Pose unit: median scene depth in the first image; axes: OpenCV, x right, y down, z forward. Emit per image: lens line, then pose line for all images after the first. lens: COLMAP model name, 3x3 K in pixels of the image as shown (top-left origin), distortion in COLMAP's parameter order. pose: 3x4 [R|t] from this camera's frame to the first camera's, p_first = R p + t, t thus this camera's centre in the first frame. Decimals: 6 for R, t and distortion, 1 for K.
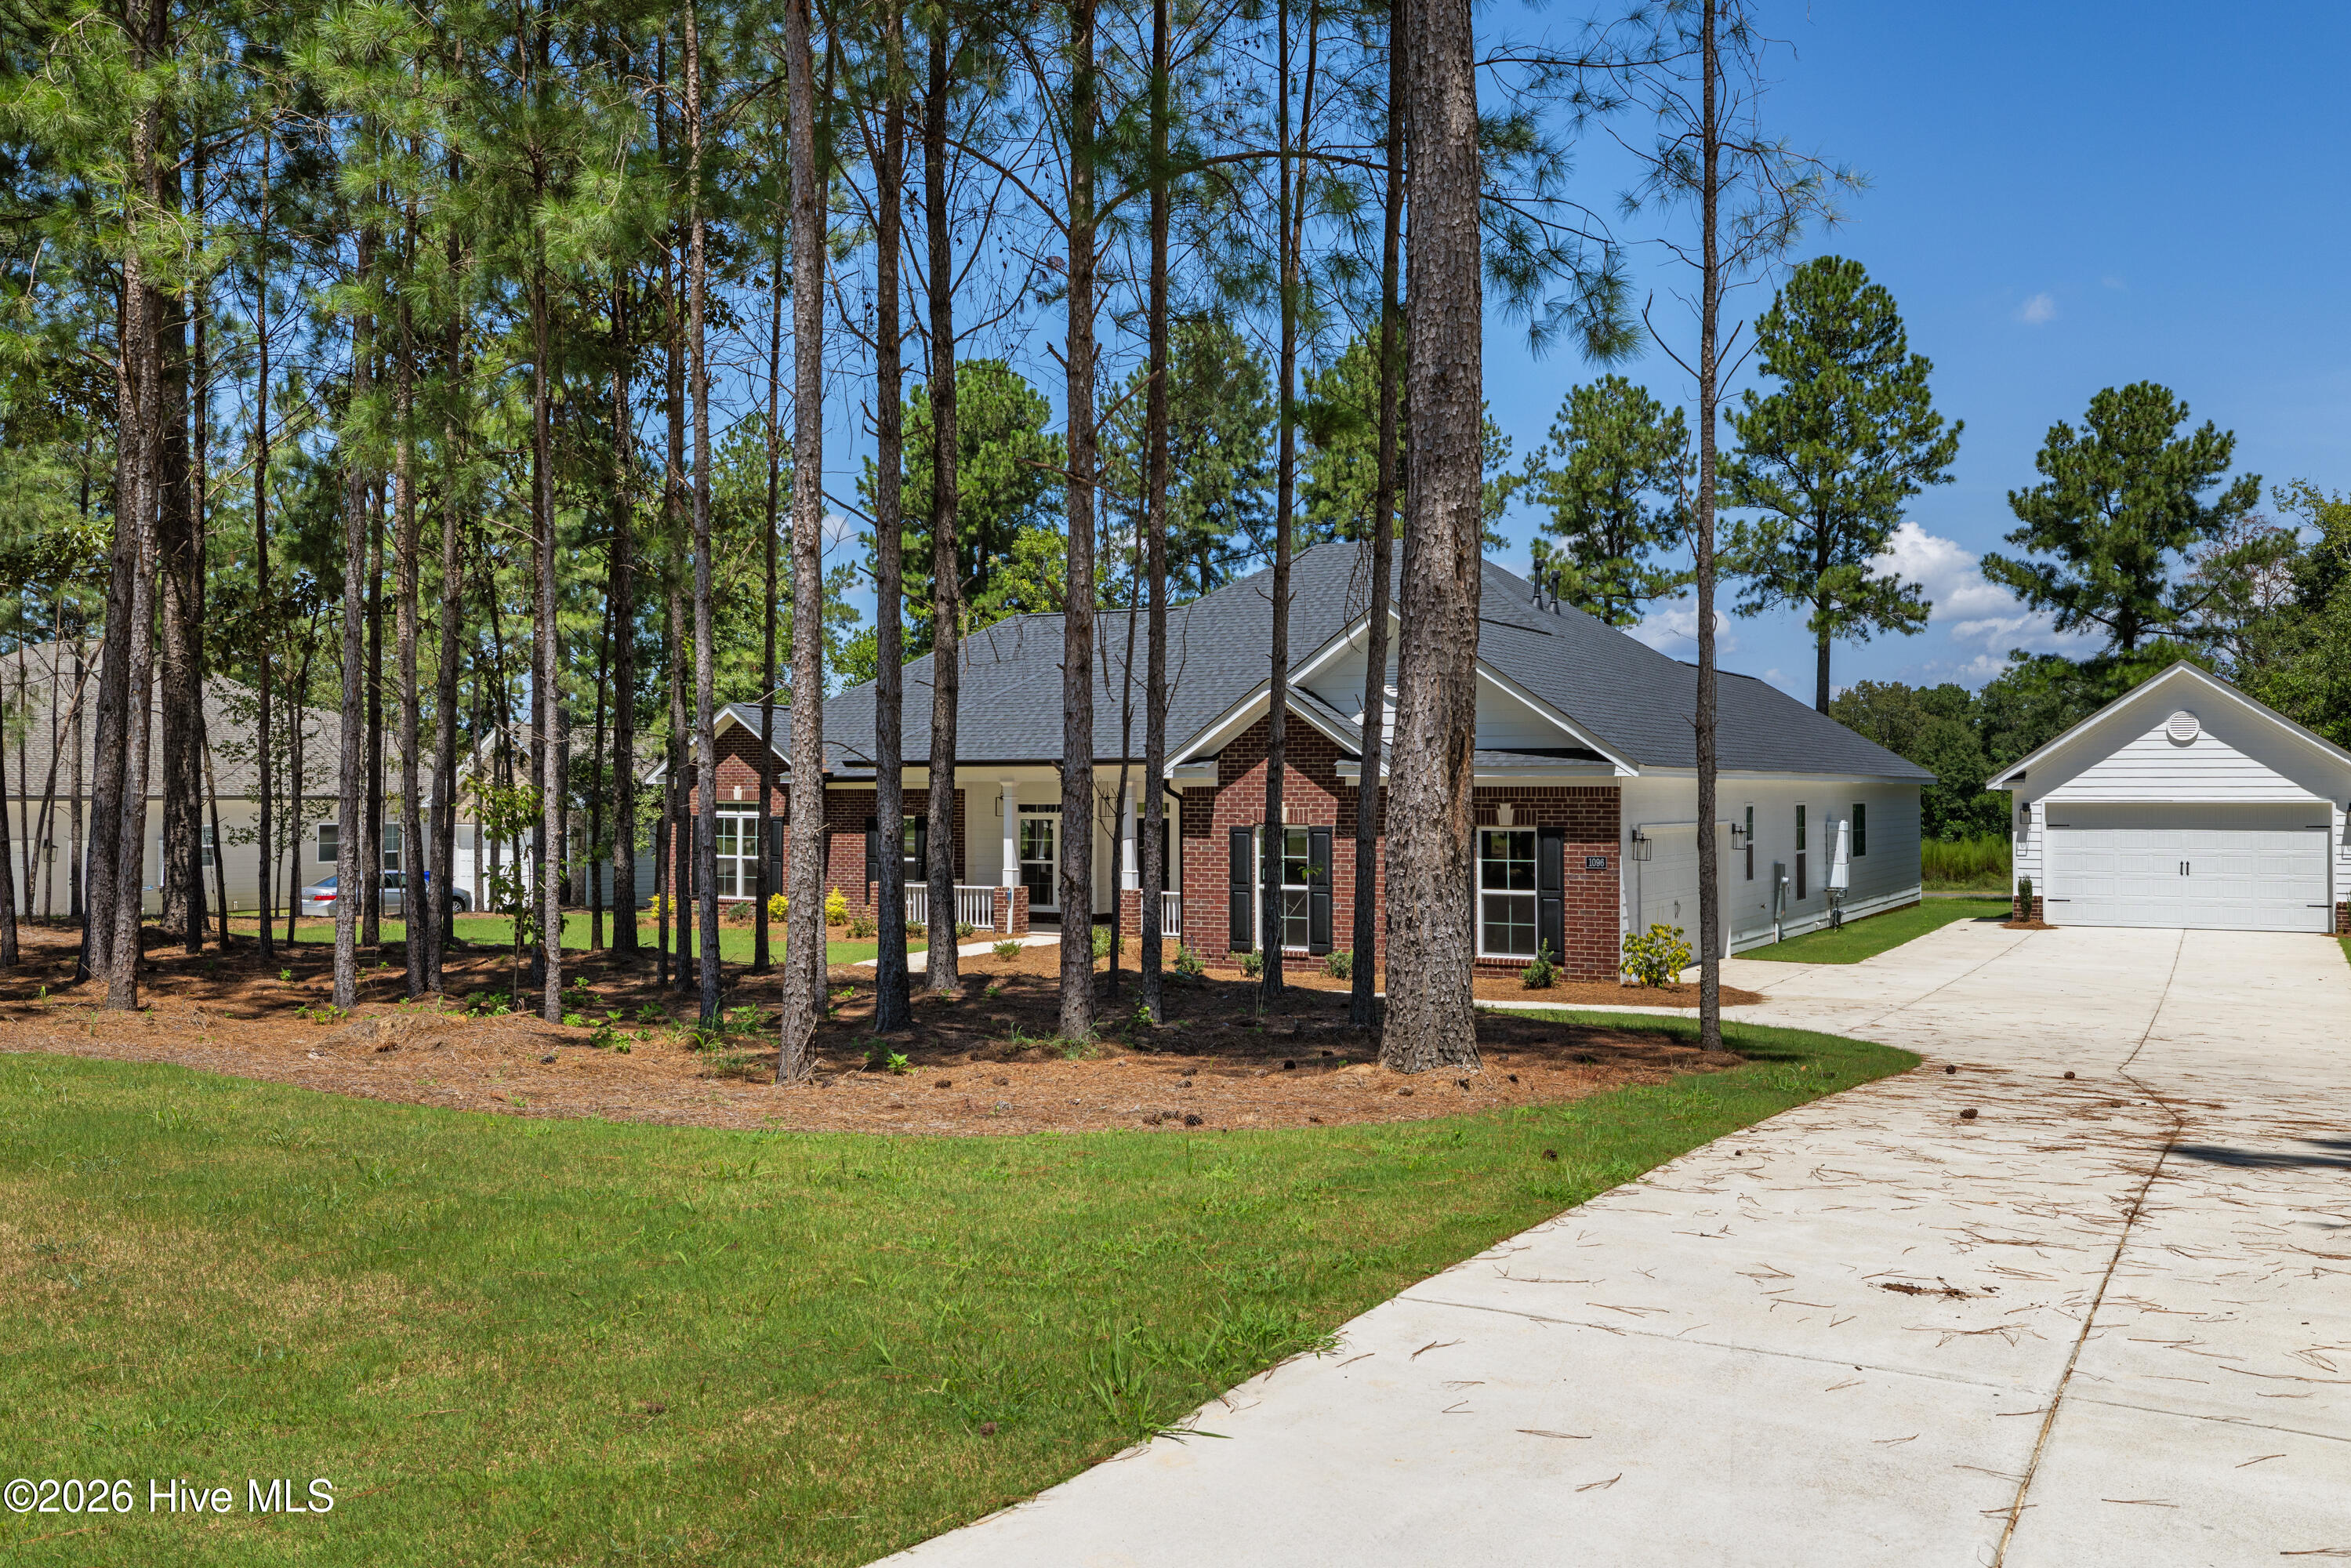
lens RADIAL K [[1942.4, 0, 1172.4], [0, 1942.4, 774.6], [0, 0, 1]] dist [-0.001742, 0.000580]
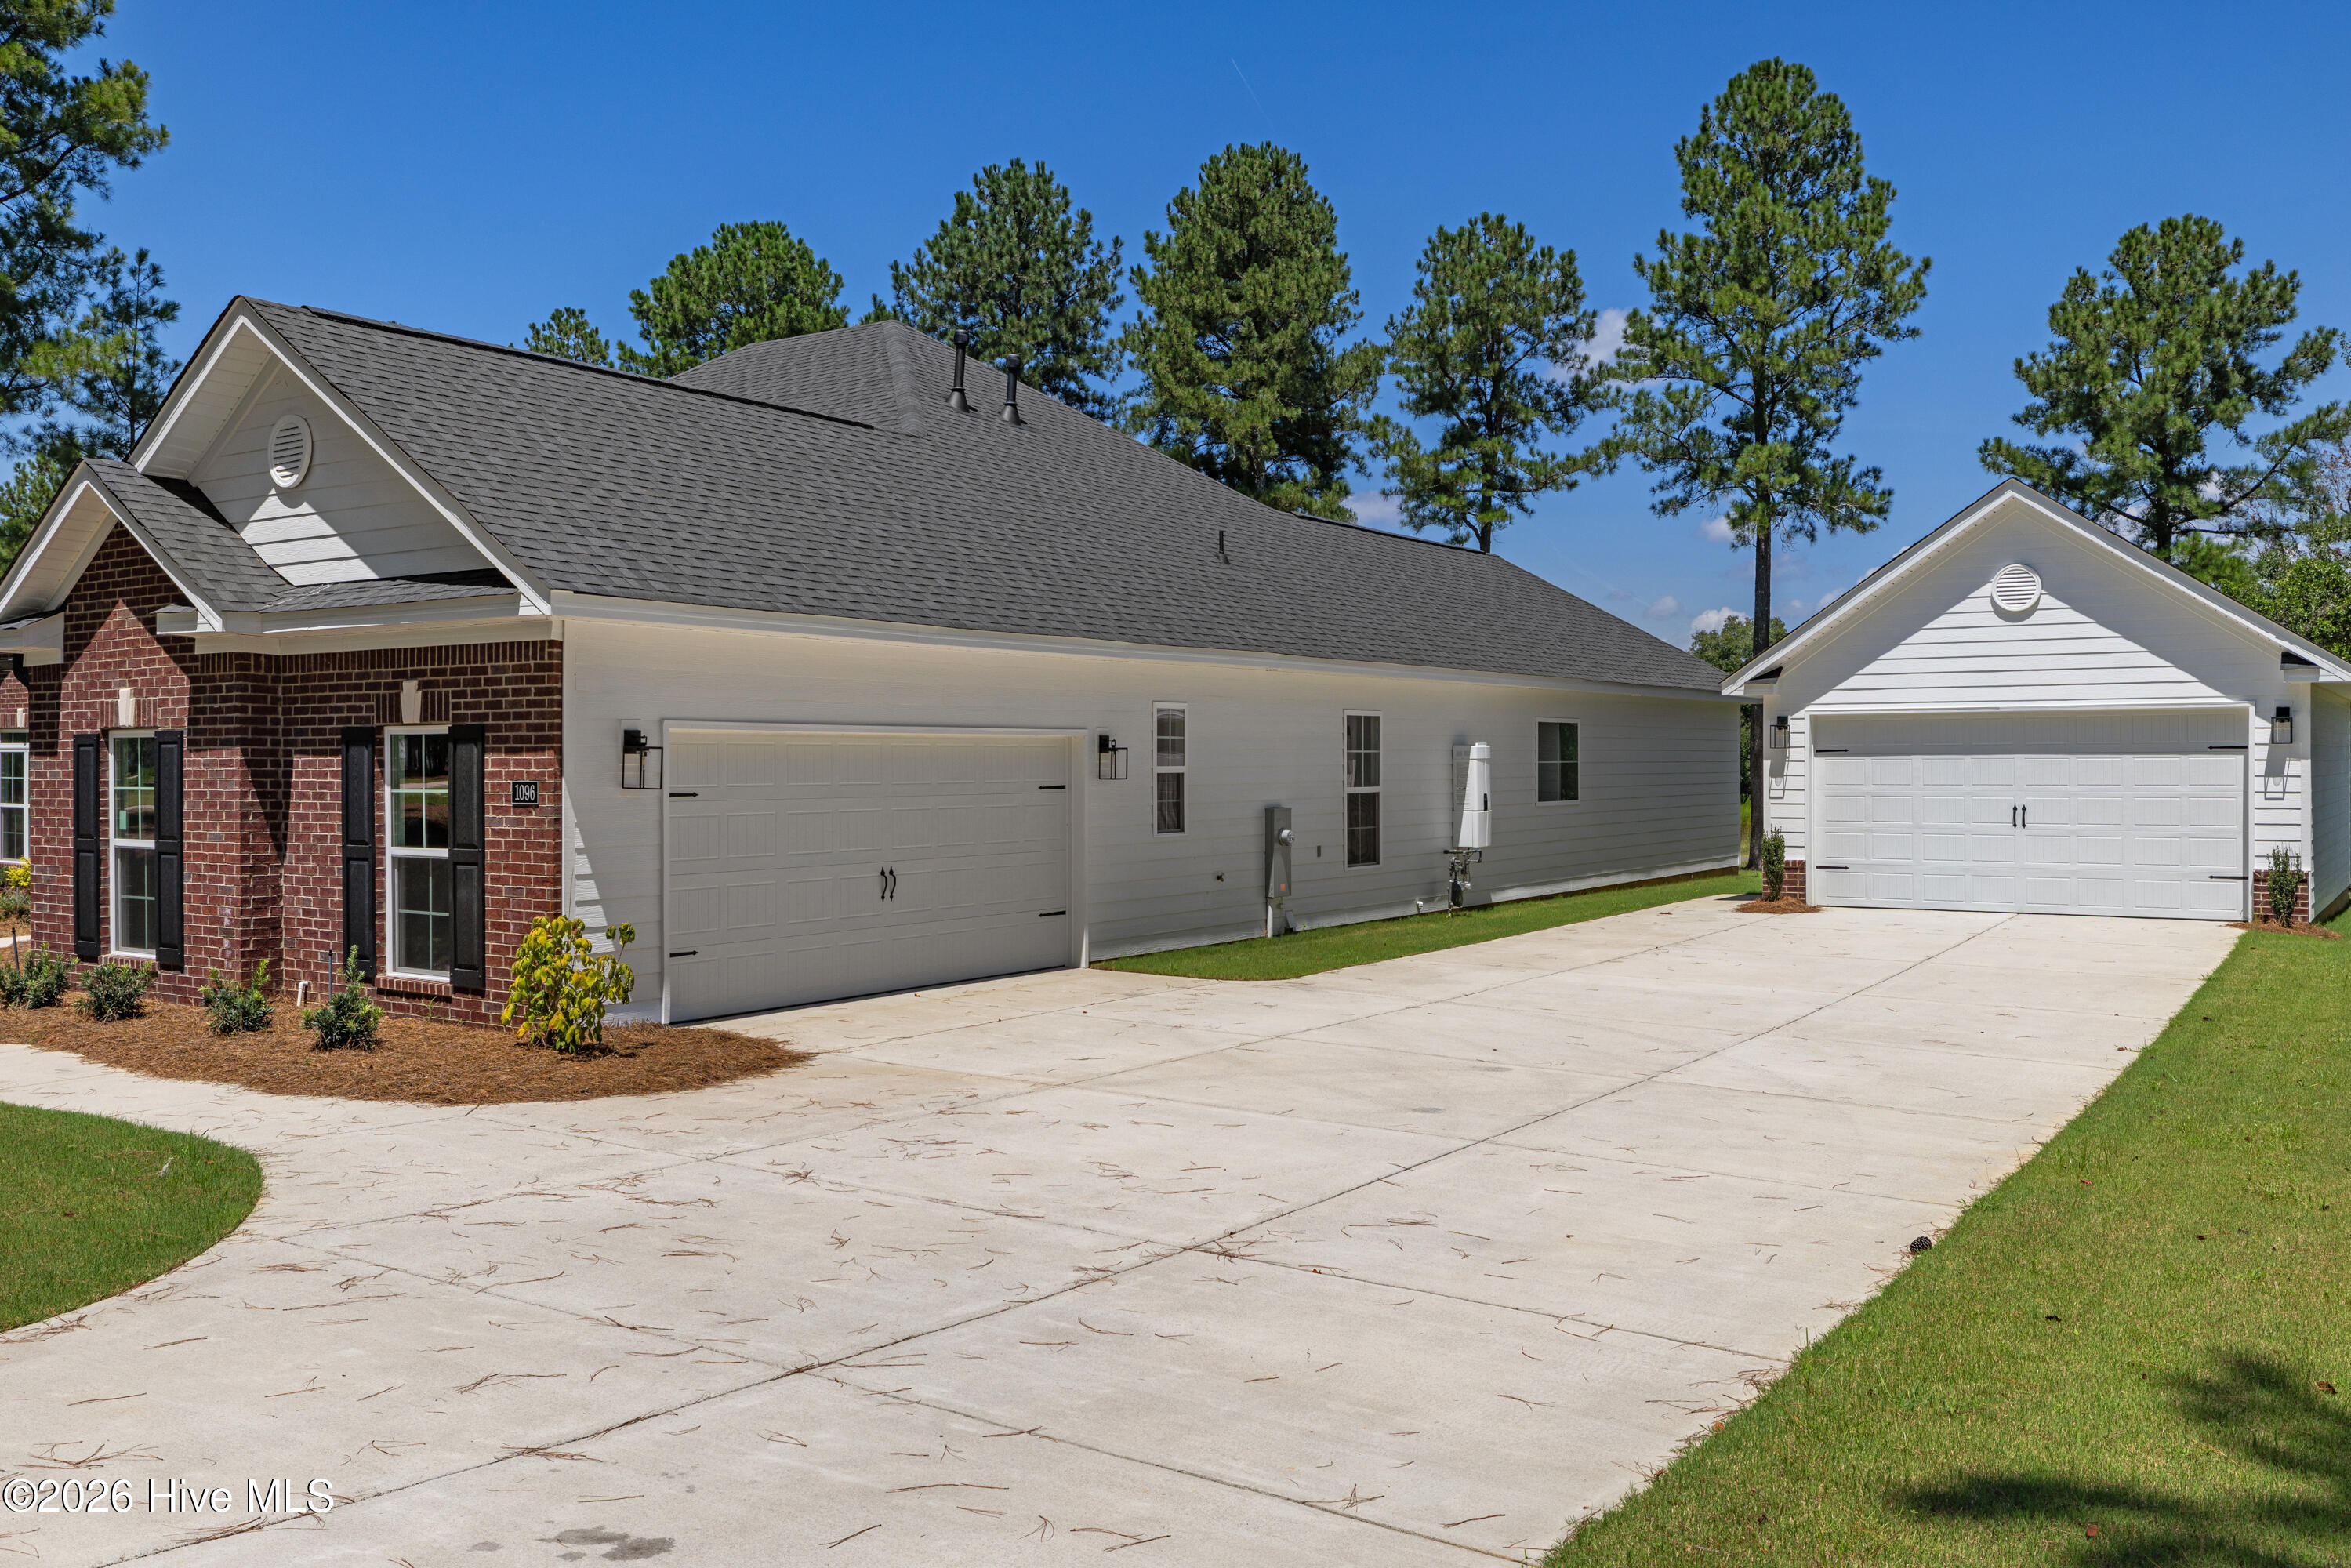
lens RADIAL K [[1917.0, 0, 1175.5], [0, 1917.0, 784.0], [0, 0, 1]] dist [0.006408, -0.008628]
pose [[0.997153, -0.002061, -0.075380, 0.157333], [0.003782, 0.999735, 0.022700, 0.012062], [0.075313, -0.022921, 0.996896, 0.192888]]
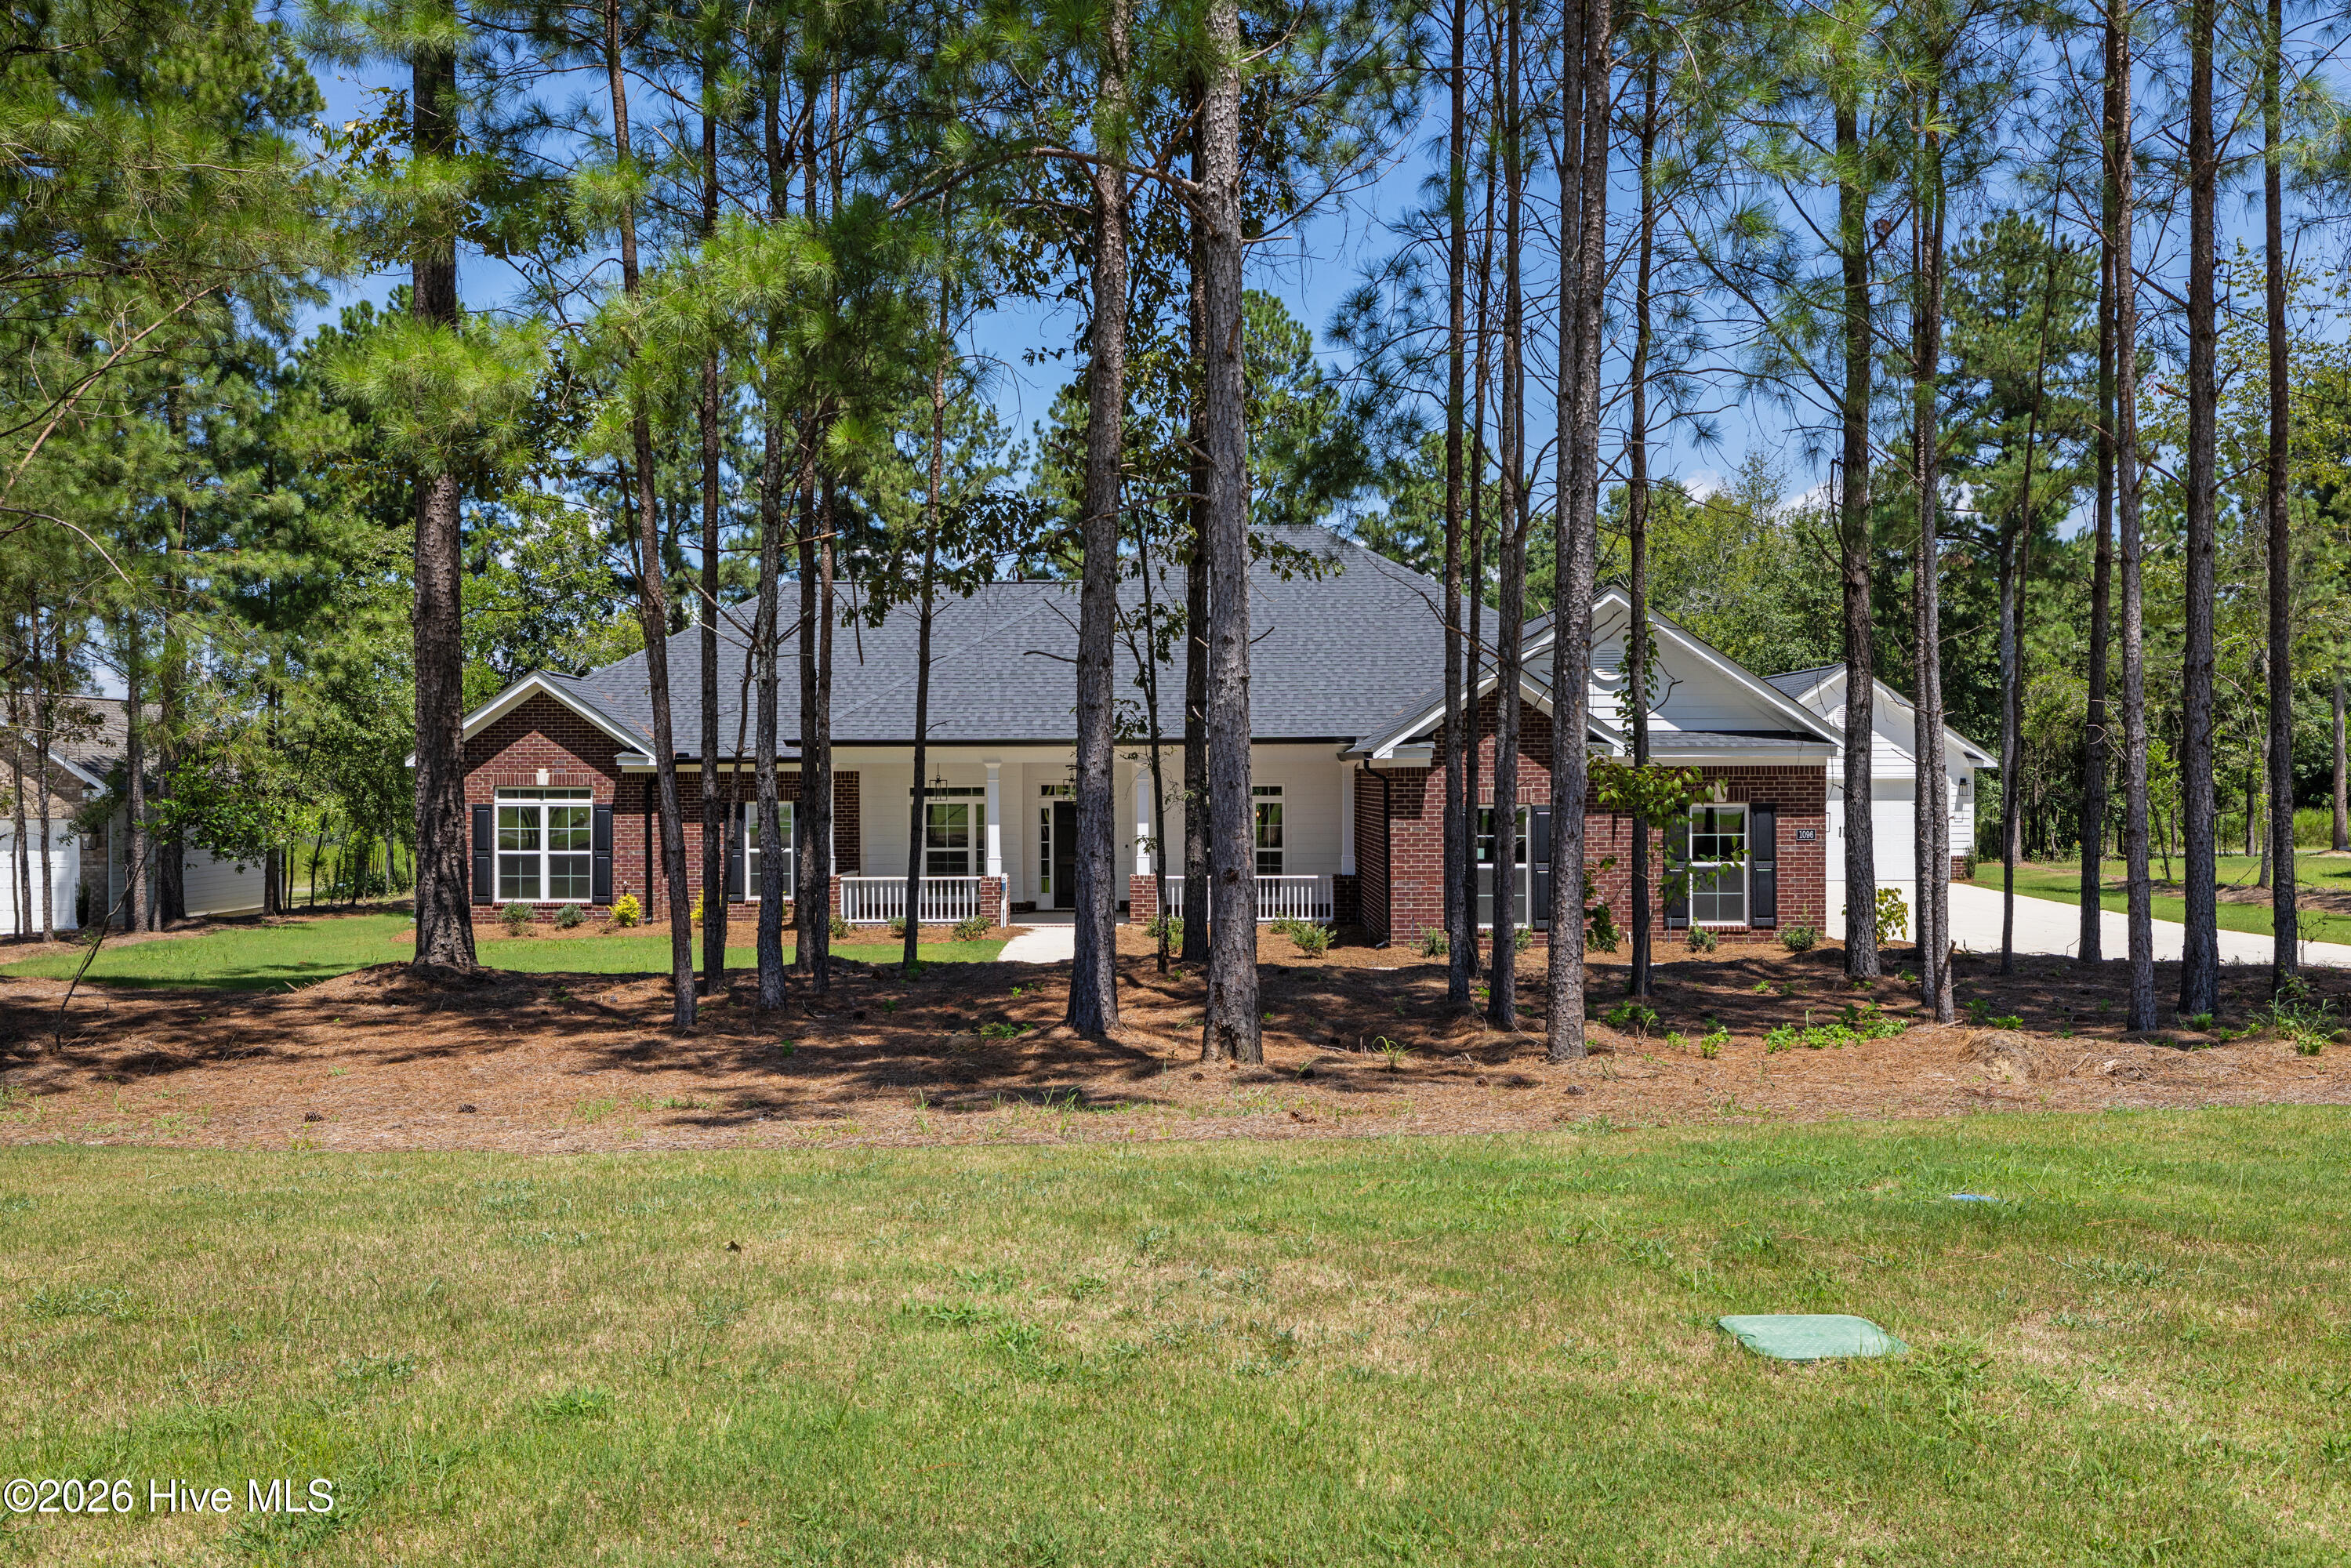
lens RADIAL K [[1863.2, 0, 1175.5], [0, 1863.2, 784.0], [0, 0, 1]] dist [0.005465, 0.004728]
pose [[0.872523, -0.006540, 0.488530, -0.228411], [-0.000237, 0.999905, 0.013810, 0.000698], [-0.488574, -0.012165, 0.872438, 0.092821]]
